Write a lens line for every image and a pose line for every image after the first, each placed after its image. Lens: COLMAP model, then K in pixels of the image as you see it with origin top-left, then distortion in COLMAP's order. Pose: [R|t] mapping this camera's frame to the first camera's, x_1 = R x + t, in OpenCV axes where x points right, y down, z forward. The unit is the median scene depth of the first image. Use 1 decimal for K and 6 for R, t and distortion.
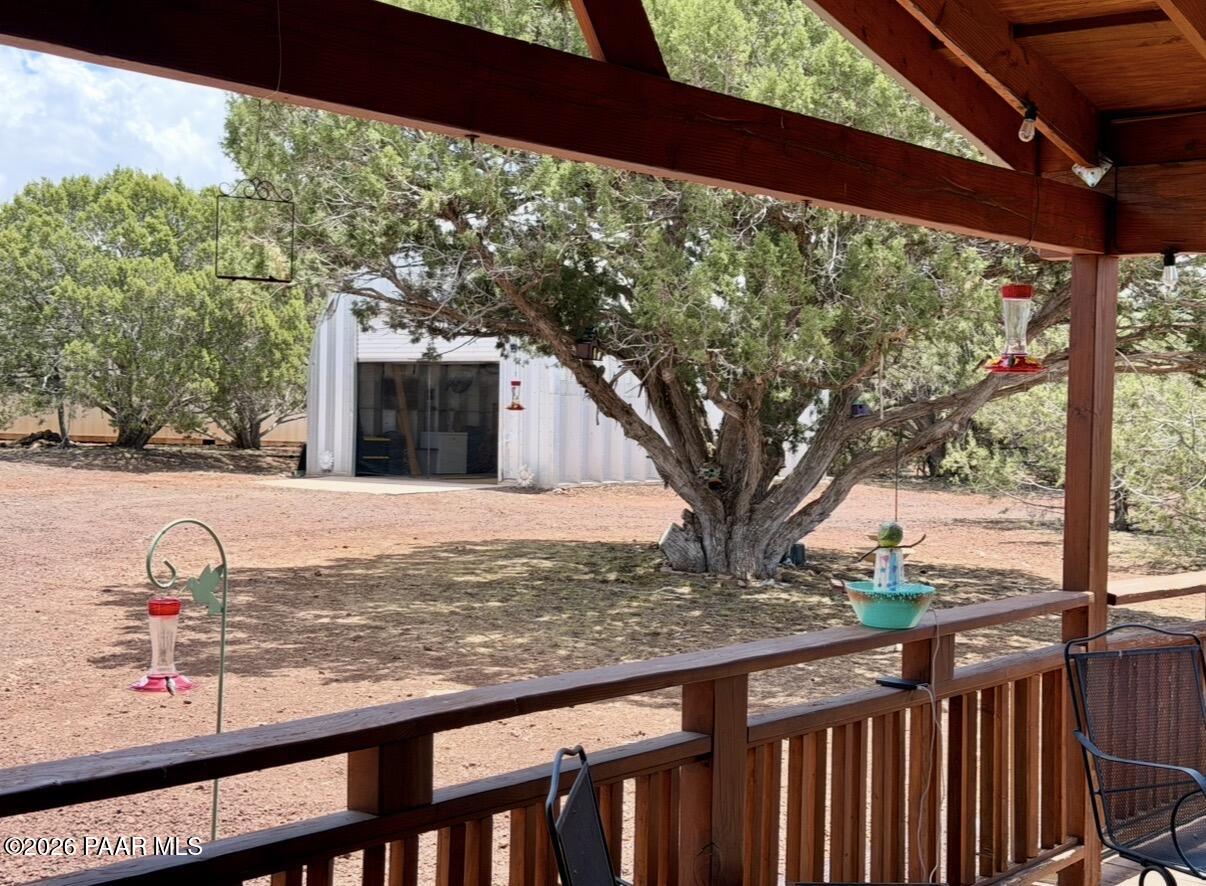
lens RADIAL K [[1759.7, 0, 603.0], [0, 1759.7, 443.0], [0, 0, 1]] dist [0.014460, 0.017333]
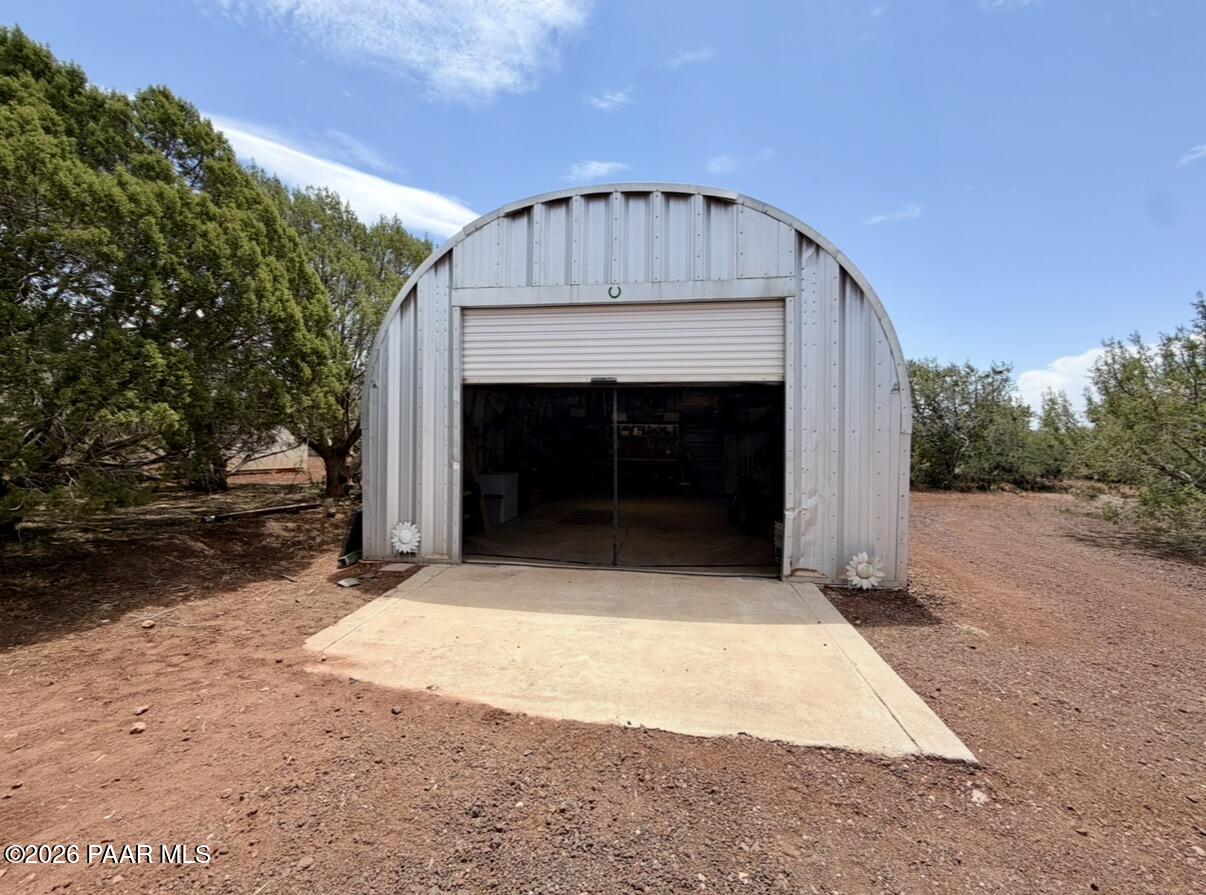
lens RADIAL K [[494.1, 0, 603.0], [0, 494.1, 447.5], [0, 0, 1]] dist [-0.000786, -0.000125]
pose [[0.863357, -0.017838, 0.504279, -0.185459], [0.014009, 0.999837, 0.011384, -0.024087], [-0.504400, -0.002764, 0.863466, 0.808845]]
